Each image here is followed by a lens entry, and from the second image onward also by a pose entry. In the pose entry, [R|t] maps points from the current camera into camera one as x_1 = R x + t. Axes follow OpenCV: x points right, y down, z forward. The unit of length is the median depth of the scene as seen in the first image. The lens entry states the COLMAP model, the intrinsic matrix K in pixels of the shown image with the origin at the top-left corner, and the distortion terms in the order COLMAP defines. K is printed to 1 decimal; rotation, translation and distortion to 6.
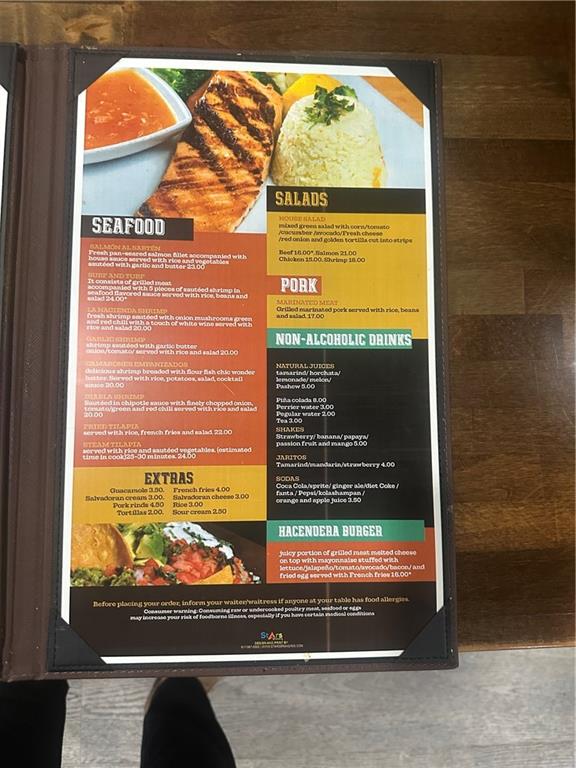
lens RADIAL K [[535.9, 0, 282.3], [0, 535.9, 383.7], [0, 0, 1]] dist [-0.005001, -0.009875]
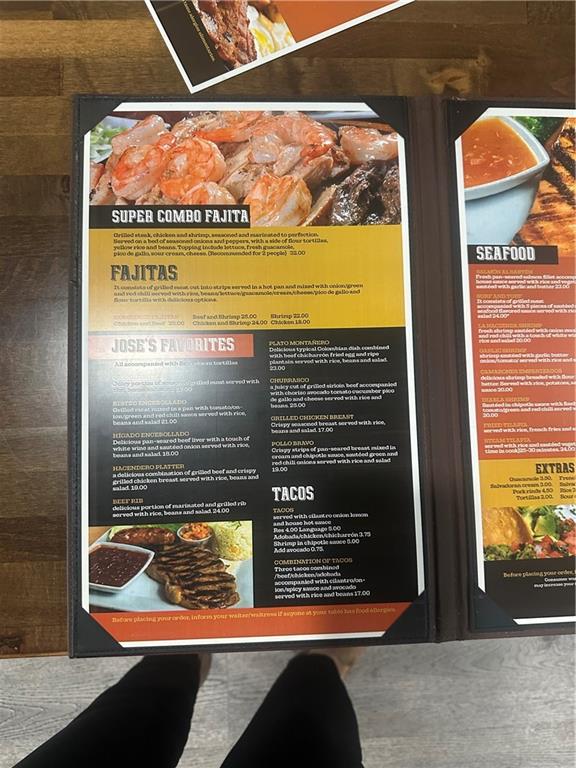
lens RADIAL K [[535.9, 0, 290.2], [0, 535.9, 383.3], [0, 0, 1]] dist [-0.005001, -0.009875]
pose [[0.999759, -0.019432, 0.010185, -0.770235], [0.019374, 0.999796, 0.005697, -0.026209], [-0.010293, -0.005498, 0.999932, -0.164155]]
